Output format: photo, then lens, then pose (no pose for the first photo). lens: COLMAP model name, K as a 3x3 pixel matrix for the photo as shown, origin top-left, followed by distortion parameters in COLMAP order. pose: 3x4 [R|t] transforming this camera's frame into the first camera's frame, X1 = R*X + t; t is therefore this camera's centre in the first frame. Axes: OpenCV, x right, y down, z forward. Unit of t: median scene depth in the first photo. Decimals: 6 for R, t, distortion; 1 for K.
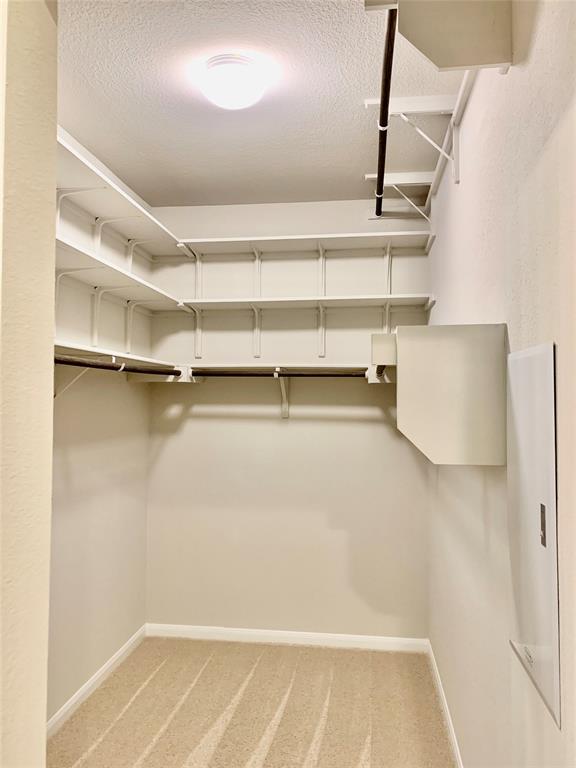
lens RADIAL K [[584.1, 0, 292.2], [0, 584.1, 382.3], [0, 0, 1]] dist [0.025460, -0.005790]
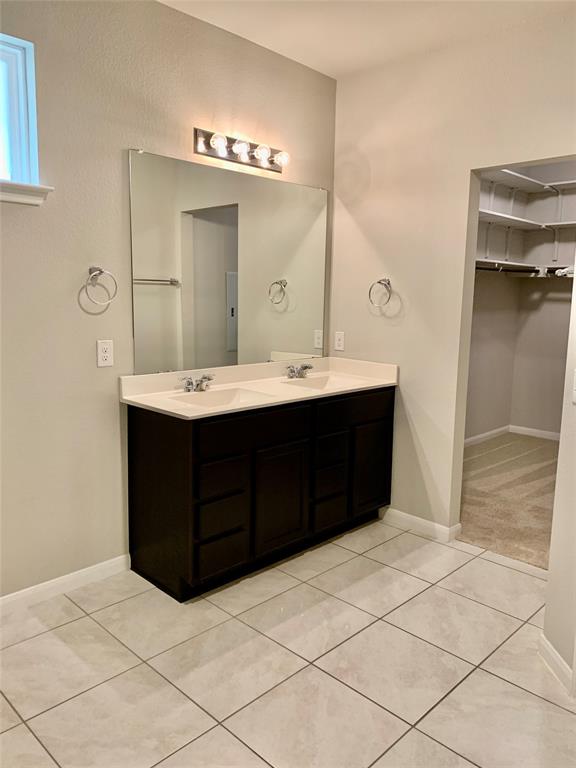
lens RADIAL K [[584.1, 0, 291.7], [0, 584.1, 387.9], [0, 0, 1]] dist [0.025460, -0.005790]
pose [[0.800793, 0.103846, -0.589870, 0.236543], [0.004651, 0.983747, 0.179502, 0.006134], [0.598923, -0.146488, 0.787294, -0.689934]]
